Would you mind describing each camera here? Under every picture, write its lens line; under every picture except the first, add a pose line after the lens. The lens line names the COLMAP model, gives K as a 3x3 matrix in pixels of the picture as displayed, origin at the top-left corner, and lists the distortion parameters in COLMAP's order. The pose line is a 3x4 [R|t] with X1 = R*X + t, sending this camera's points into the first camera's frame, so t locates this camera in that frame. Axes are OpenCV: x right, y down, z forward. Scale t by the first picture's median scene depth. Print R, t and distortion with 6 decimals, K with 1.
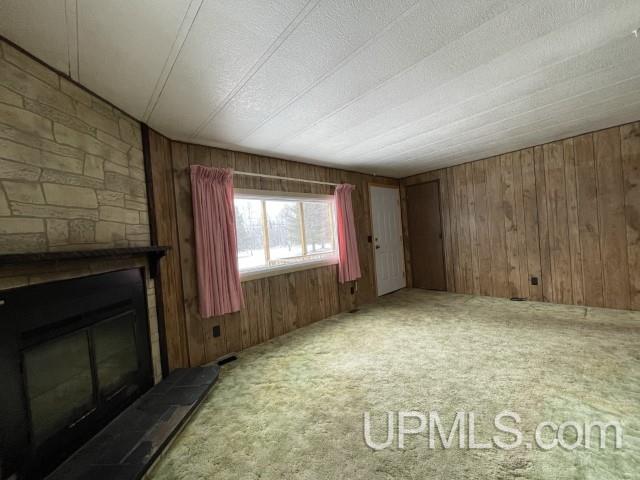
lens RADIAL K [[258.8, 0, 318.3], [0, 258.8, 241.4], [0, 0, 1]] dist [0.002305, 0.000920]
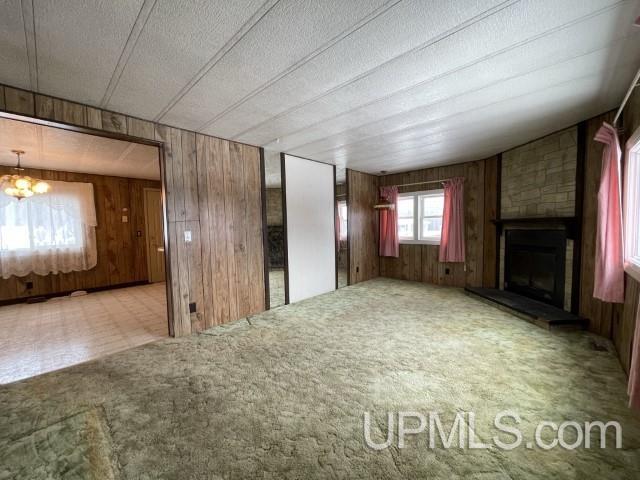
lens RADIAL K [[258.8, 0, 318.3], [0, 258.8, 241.4], [0, 0, 1]] dist [0.002305, 0.000920]
pose [[-0.992781, 0.101698, -0.063593, 0.462005], [0.096417, 0.992022, 0.081221, -0.052561], [0.071346, 0.074503, -0.994665, 1.313388]]
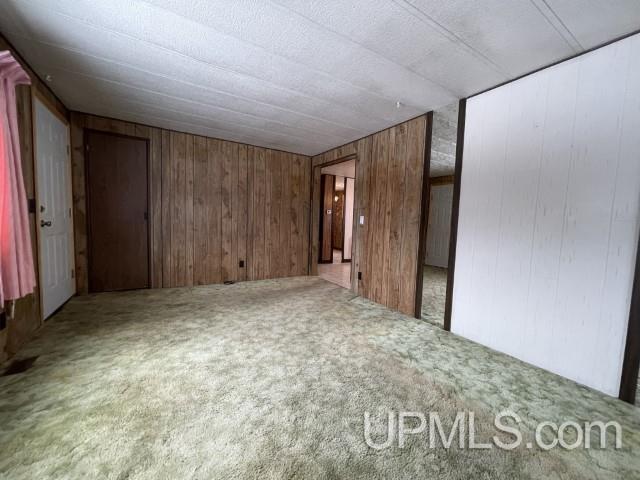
lens RADIAL K [[258.8, 0, 318.3], [0, 258.8, 241.4], [0, 0, 1]] dist [0.002305, 0.000920]
pose [[0.191941, 0.010763, 0.981348, -0.217833], [-0.035324, 0.999368, -0.004052, 0.050475], [-0.980771, -0.033888, 0.192199, 0.482307]]
